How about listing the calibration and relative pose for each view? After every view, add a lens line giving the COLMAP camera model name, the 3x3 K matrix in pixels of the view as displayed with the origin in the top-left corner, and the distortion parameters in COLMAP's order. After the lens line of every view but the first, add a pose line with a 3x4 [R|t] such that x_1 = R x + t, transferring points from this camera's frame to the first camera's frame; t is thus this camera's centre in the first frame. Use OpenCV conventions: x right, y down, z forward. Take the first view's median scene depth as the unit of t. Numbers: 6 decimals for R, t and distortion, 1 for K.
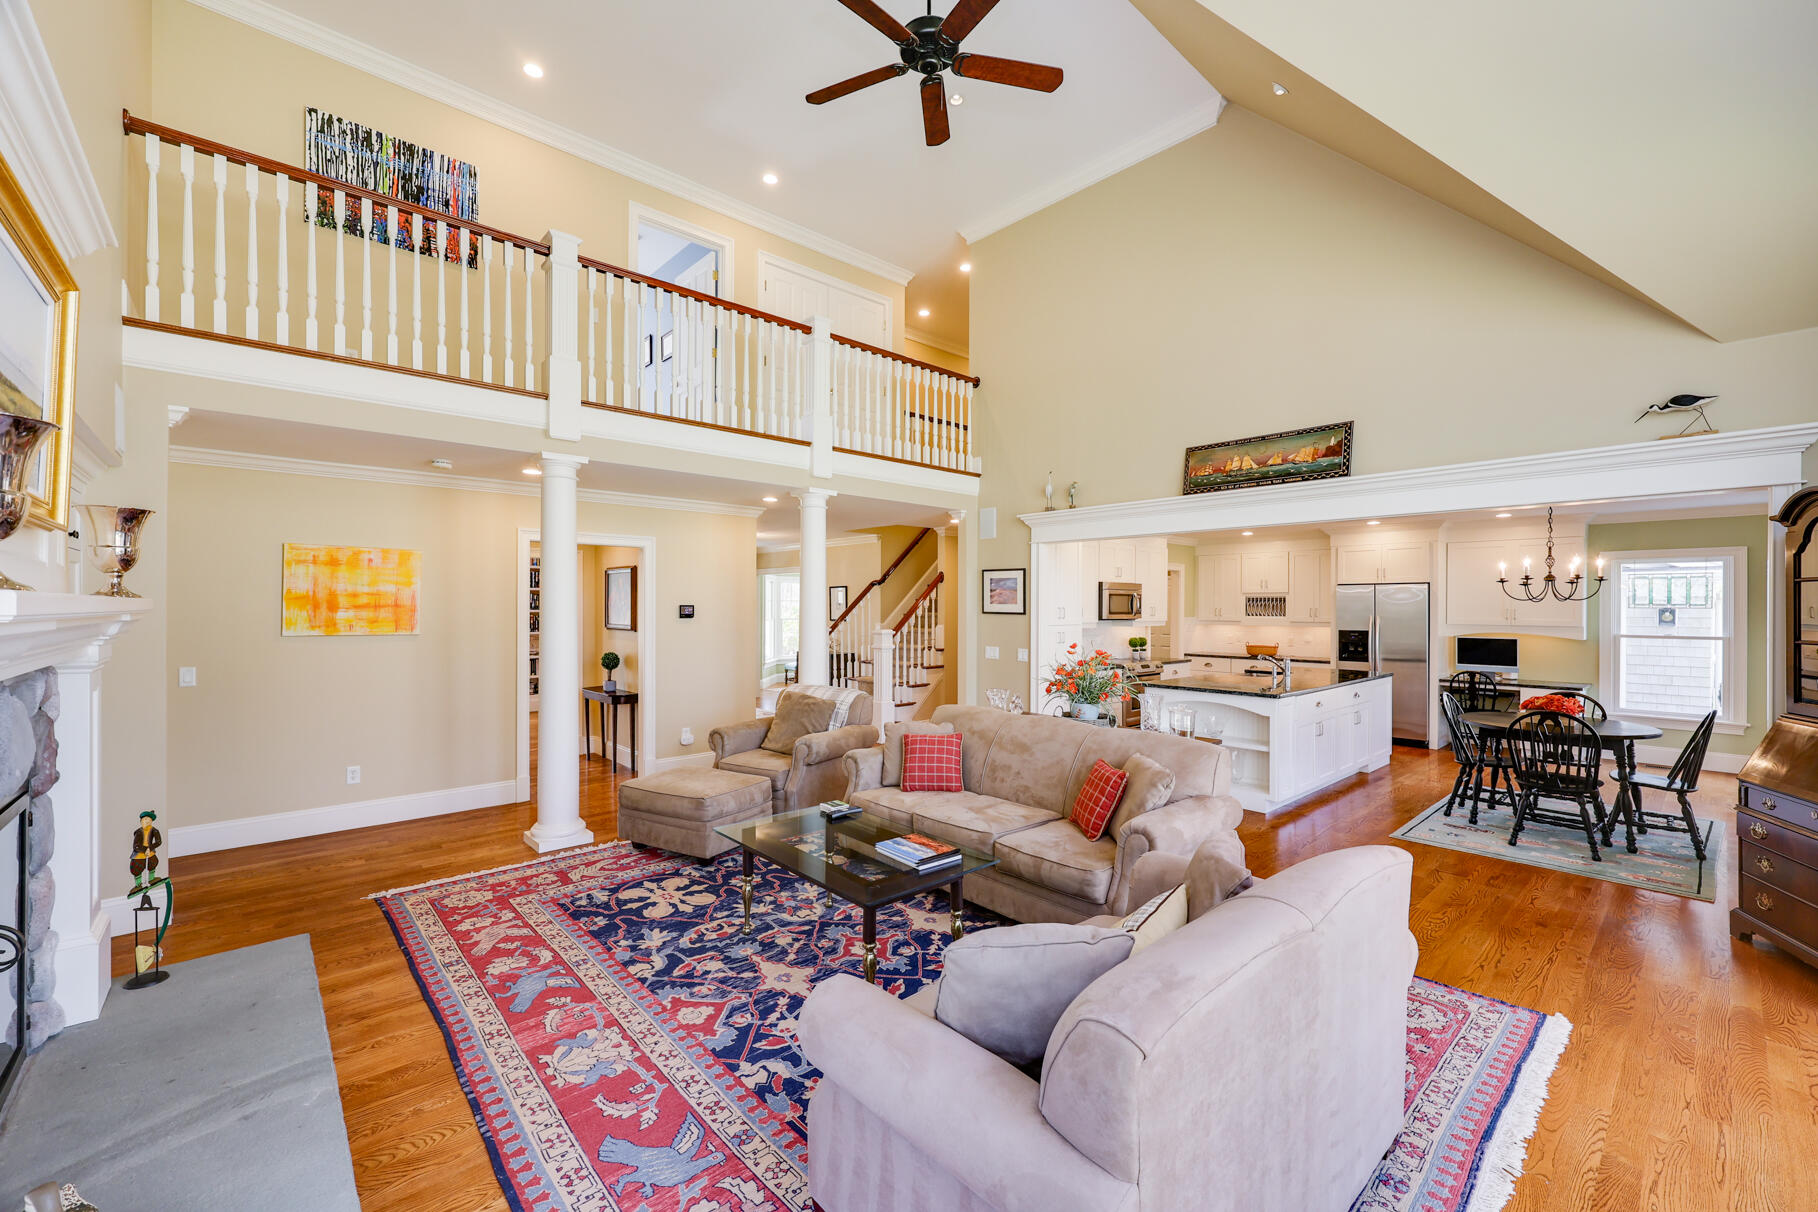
lens RADIAL K [[734.1, 0, 910.2], [0, 734.1, 602.0], [0, 0, 1]] dist [0.003182, -0.000150]
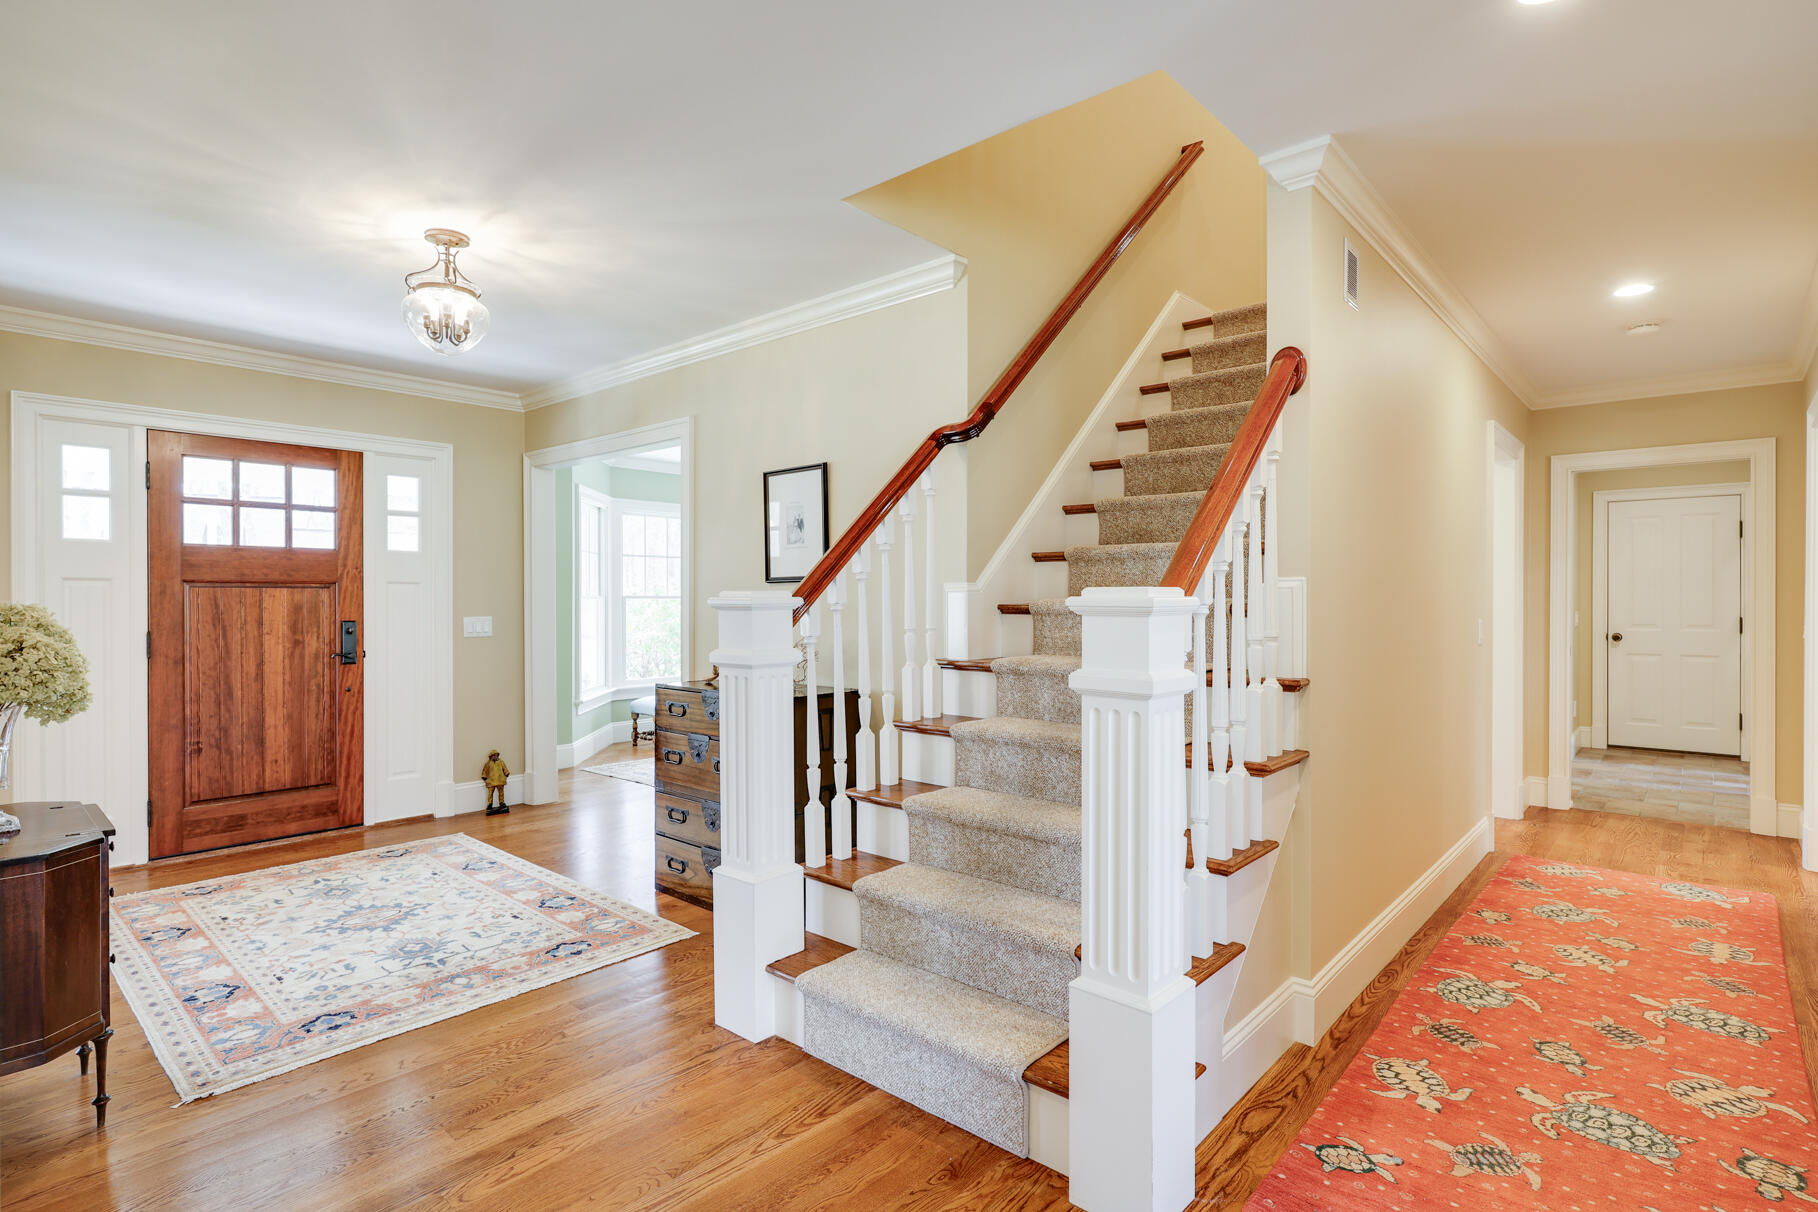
lens RADIAL K [[906.2, 0, 876.4], [0, 906.2, 605.0], [0, 0, 1]] dist [0.010120, -0.000097]
pose [[0.996745, -0.005882, 0.080402, -0.279253], [0.004806, 0.999896, 0.013563, 0.088960], [-0.080473, -0.013133, 0.996670, 1.832555]]
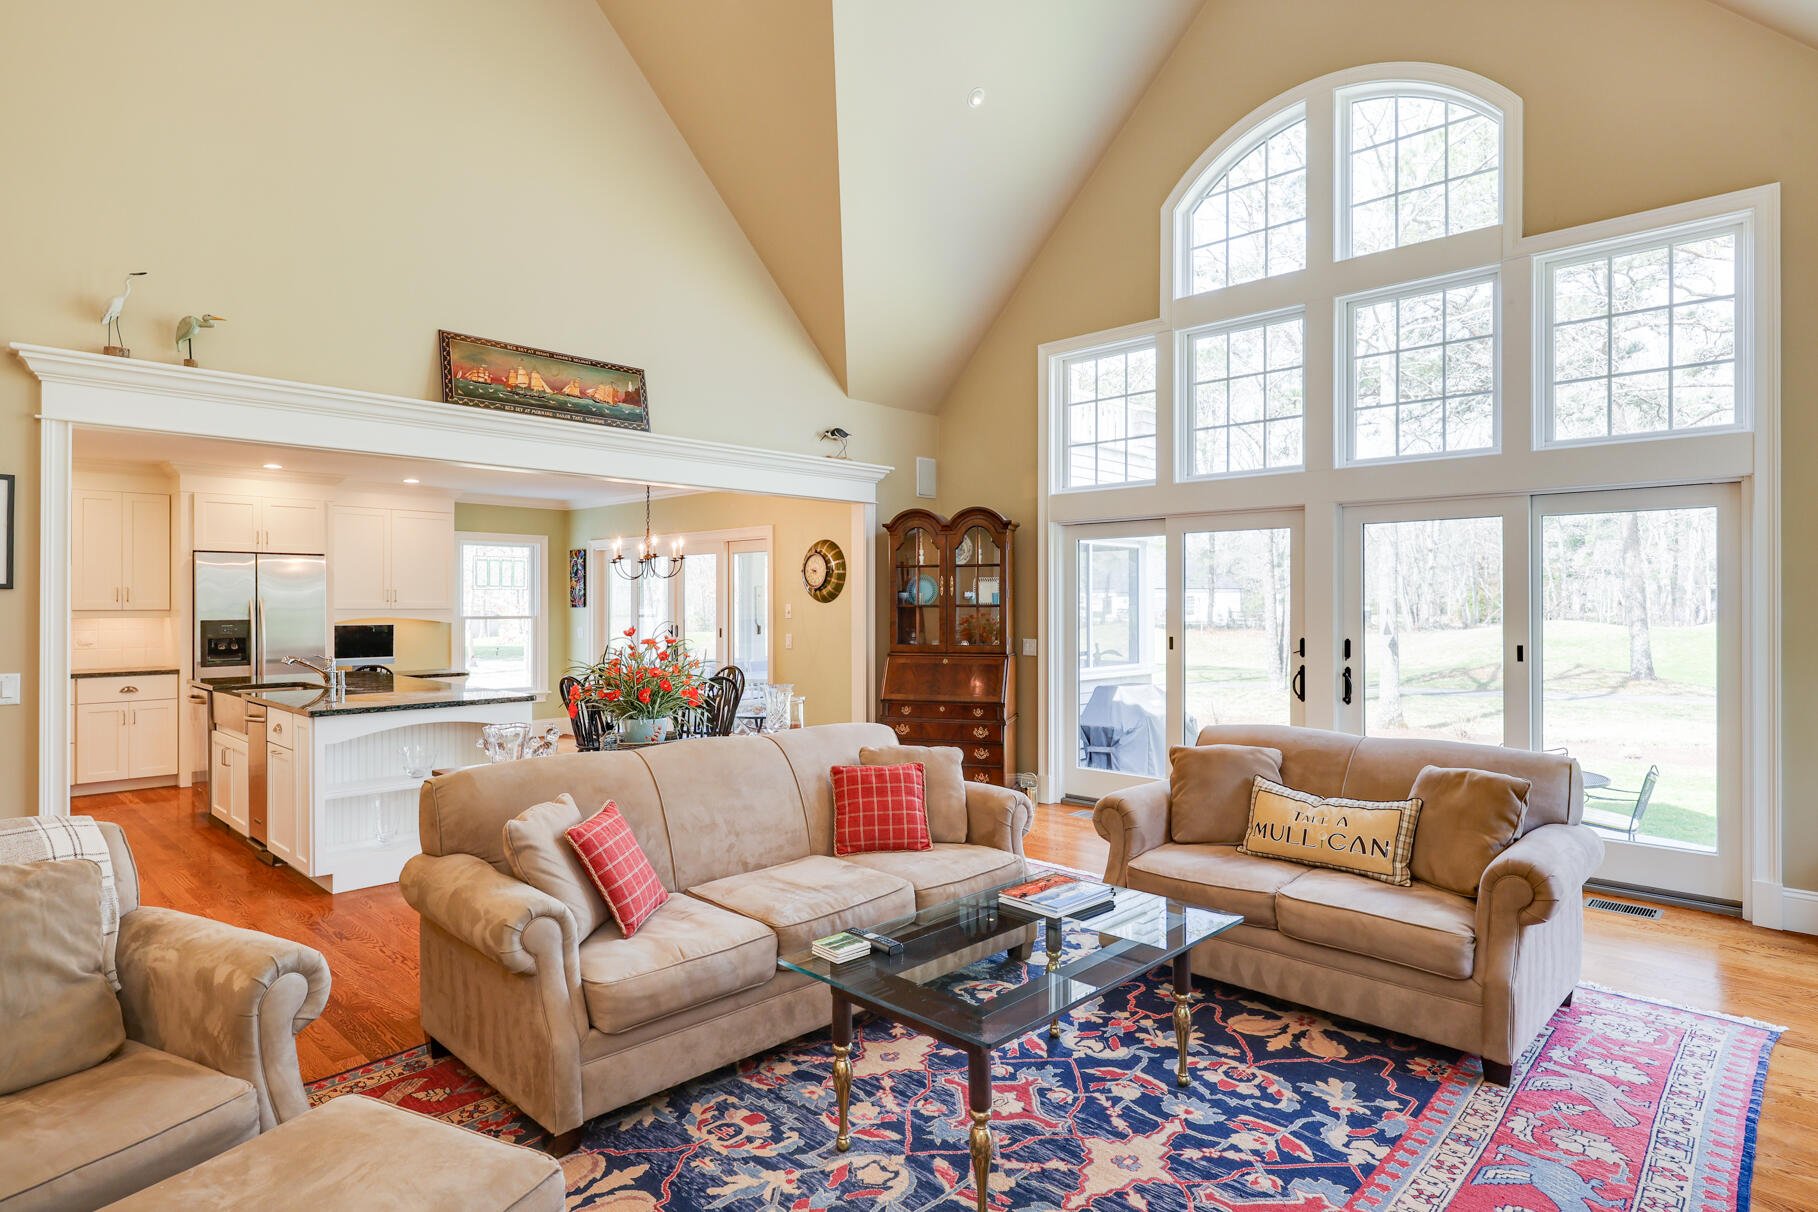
lens RADIAL K [[975.6, 0, 910.0], [0, 975.6, 606.4], [0, 0, 1]] dist [-0.002813, 0.002421]
pose [[-0.068397, -0.007400, 0.997631, -0.815204], [-0.006420, 0.999955, 0.006977, 0.038414], [-0.997638, -0.005928, -0.068442, 1.047334]]
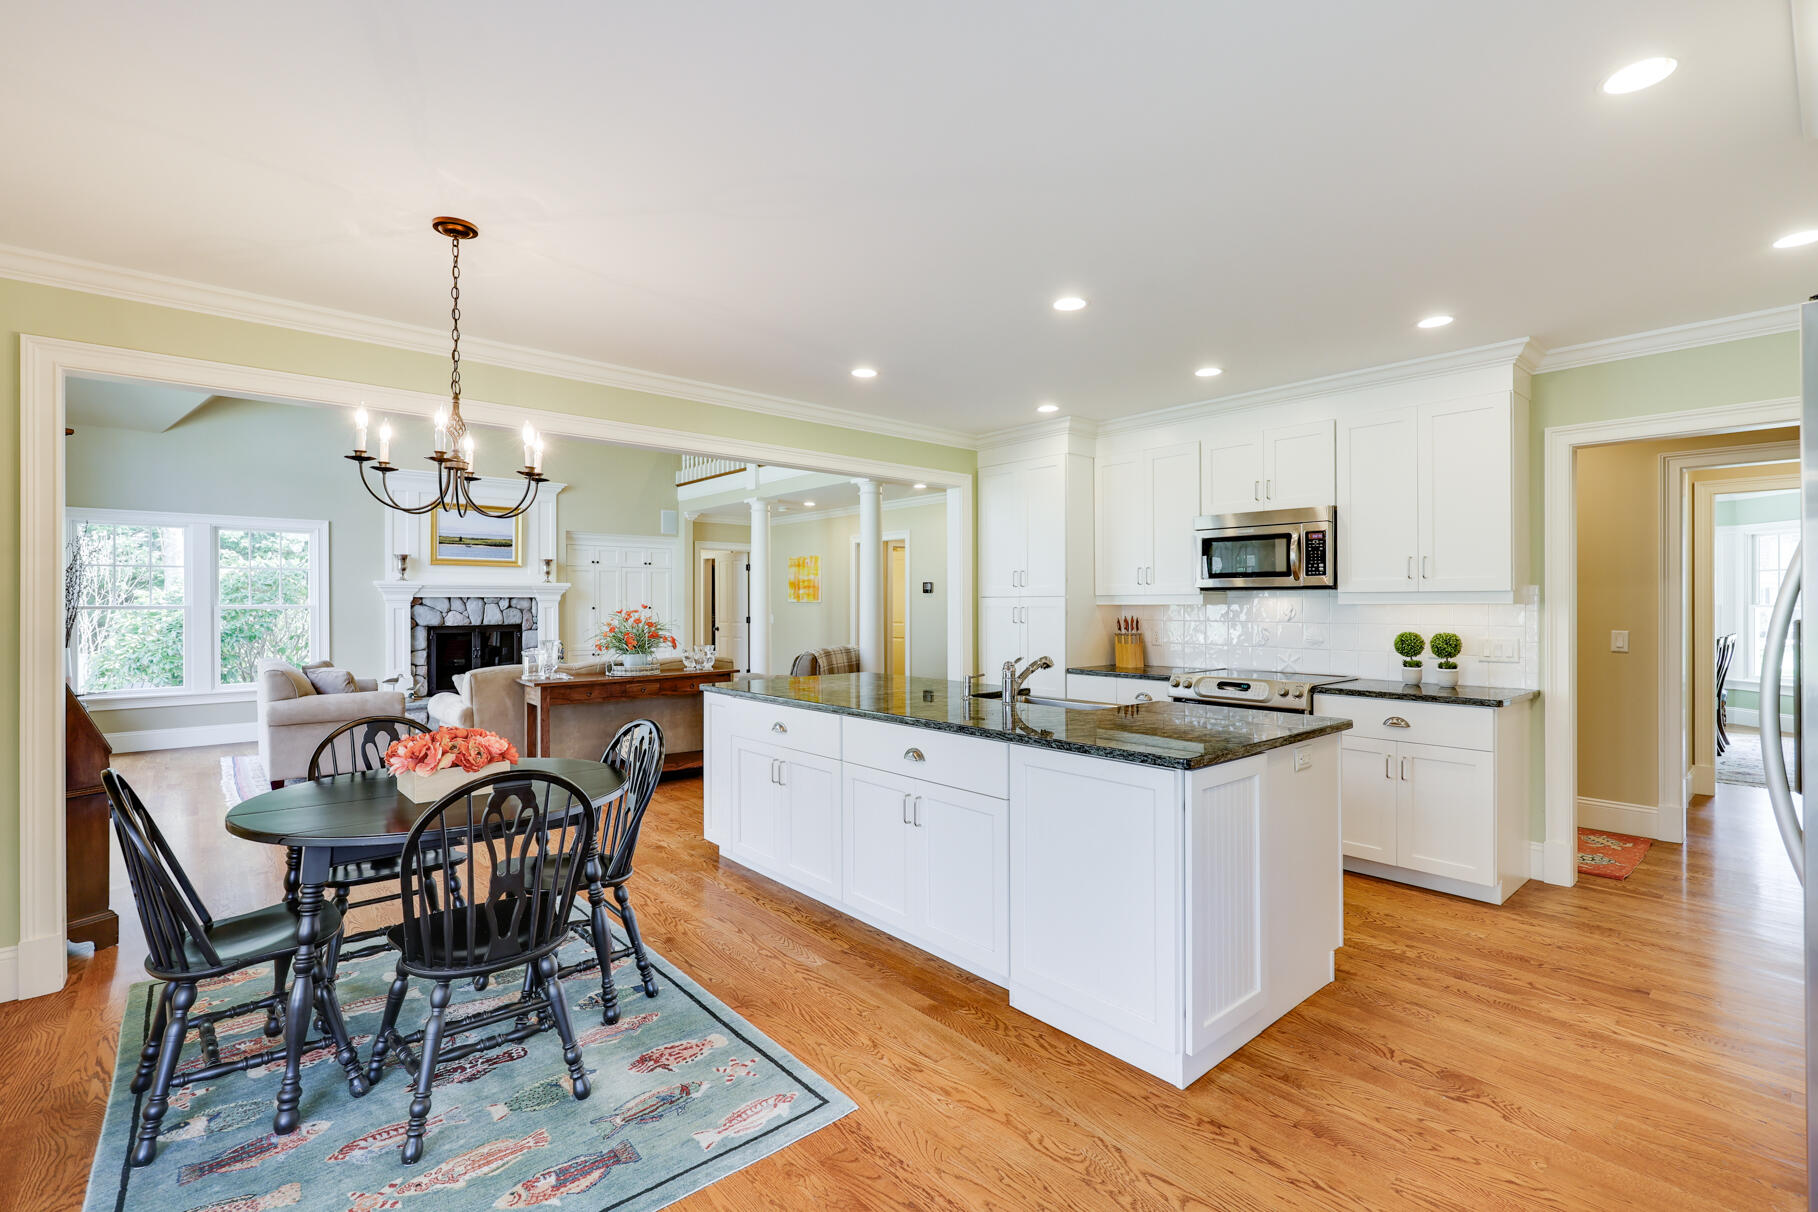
lens RADIAL K [[827.9, 0, 907.4], [0, 827.9, 603.6], [0, 0, 1]] dist [-0.000228, 0.000406]
pose [[-0.021879, -0.003185, -0.999756, 1.968753], [0.007910, 0.999963, -0.003359, 0.082130], [0.999729, -0.007981, -0.021853, 1.855713]]
